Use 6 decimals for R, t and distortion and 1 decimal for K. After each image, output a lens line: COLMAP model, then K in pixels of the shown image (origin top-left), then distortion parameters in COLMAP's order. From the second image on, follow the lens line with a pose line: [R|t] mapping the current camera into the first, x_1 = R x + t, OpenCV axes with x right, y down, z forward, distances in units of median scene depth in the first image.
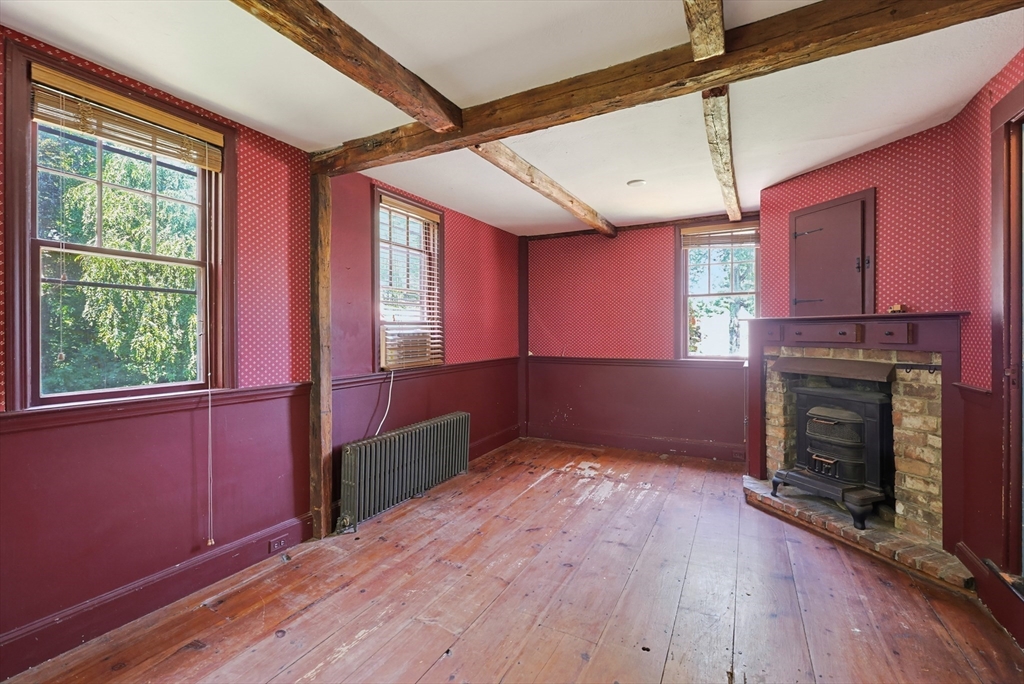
lens RADIAL K [[439.4, 0, 513.3], [0, 439.4, 331.9], [0, 0, 1]] dist [-0.001562, -0.000404]
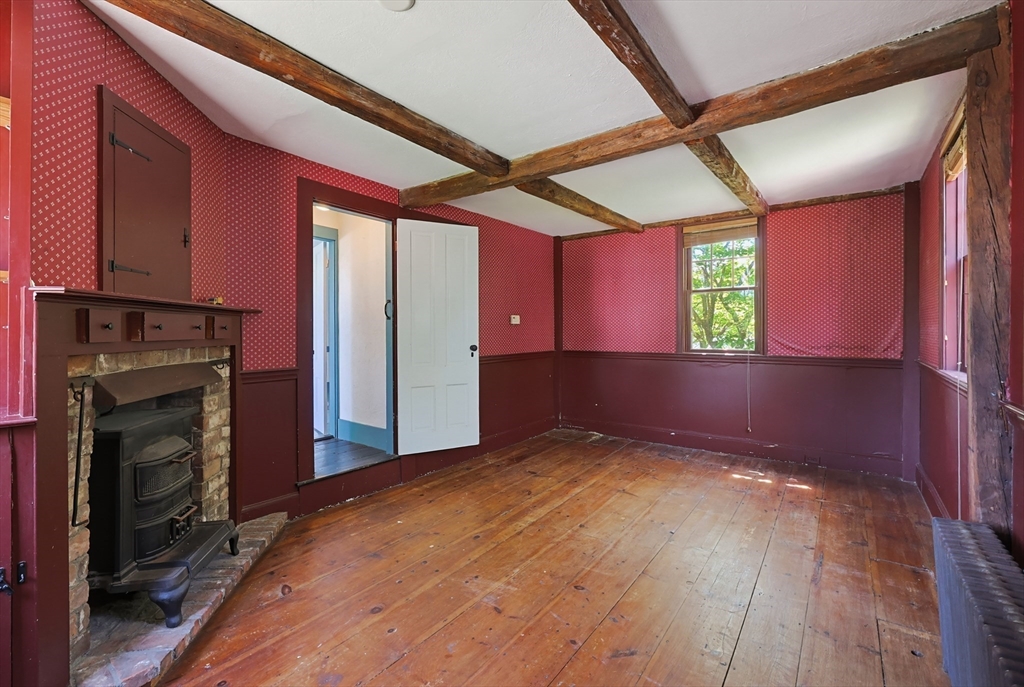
lens RADIAL K [[439.4, 0, 513.3], [0, 439.4, 333.4], [0, 0, 1]] dist [-0.001562, -0.000404]
pose [[-0.988707, 0.005469, 0.149763, 0.127516], [0.006332, 0.999966, 0.005283, 0.014496], [-0.149729, 0.006171, -0.988708, 1.941575]]
